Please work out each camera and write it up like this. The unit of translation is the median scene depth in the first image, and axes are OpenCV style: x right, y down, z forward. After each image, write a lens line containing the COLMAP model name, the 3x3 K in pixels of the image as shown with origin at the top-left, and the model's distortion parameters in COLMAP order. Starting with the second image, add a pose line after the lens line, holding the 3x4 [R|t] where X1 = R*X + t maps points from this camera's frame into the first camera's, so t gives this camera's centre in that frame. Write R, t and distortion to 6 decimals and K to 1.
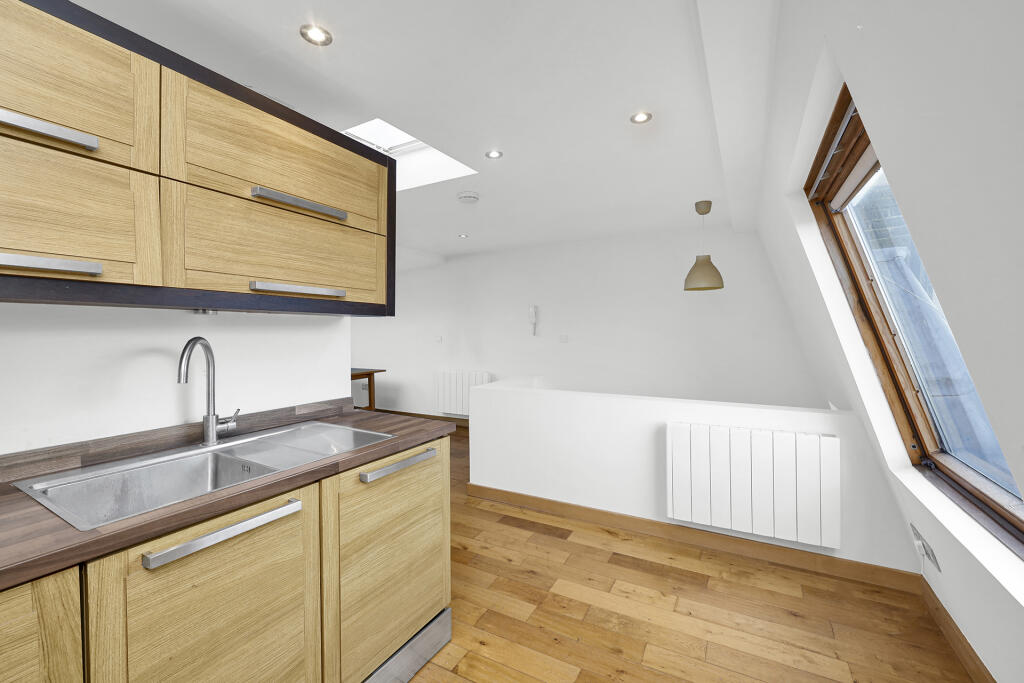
lens RADIAL K [[418.5, 0, 512.0], [0, 418.5, 329.5], [0, 0, 1]] dist [-0.000410, 0.000043]
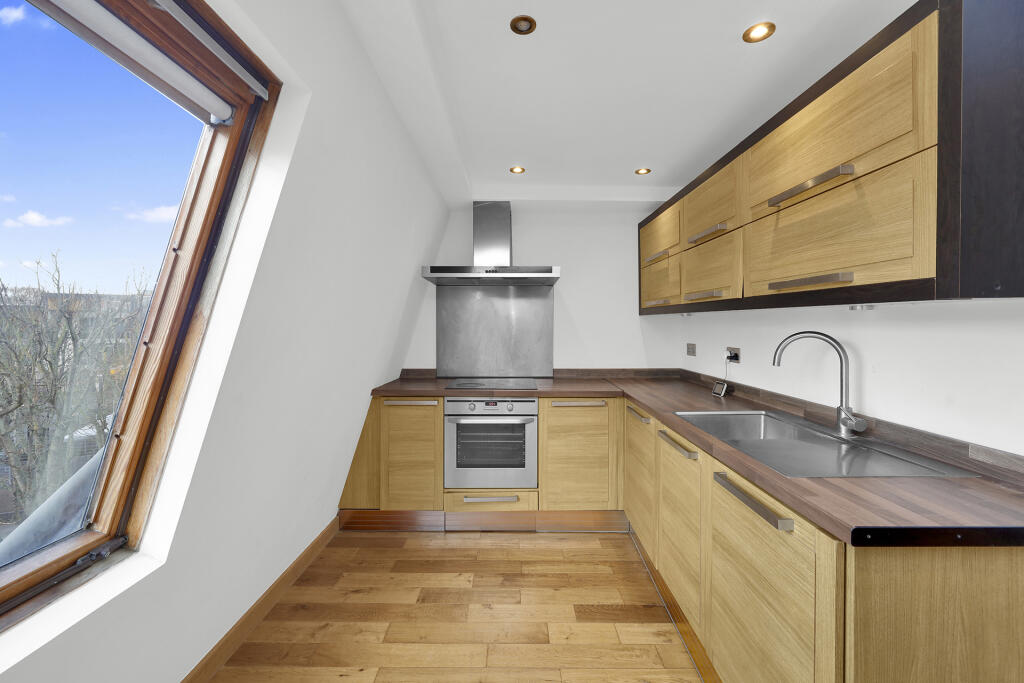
lens RADIAL K [[418.5, 0, 512.0], [0, 418.5, 329.5], [0, 0, 1]] dist [-0.000410, 0.000043]
pose [[-0.872327, 0.010580, -0.488809, 0.479180], [0.006917, 0.999933, 0.009298, -0.005693], [0.488874, 0.004730, -0.872342, 1.408130]]
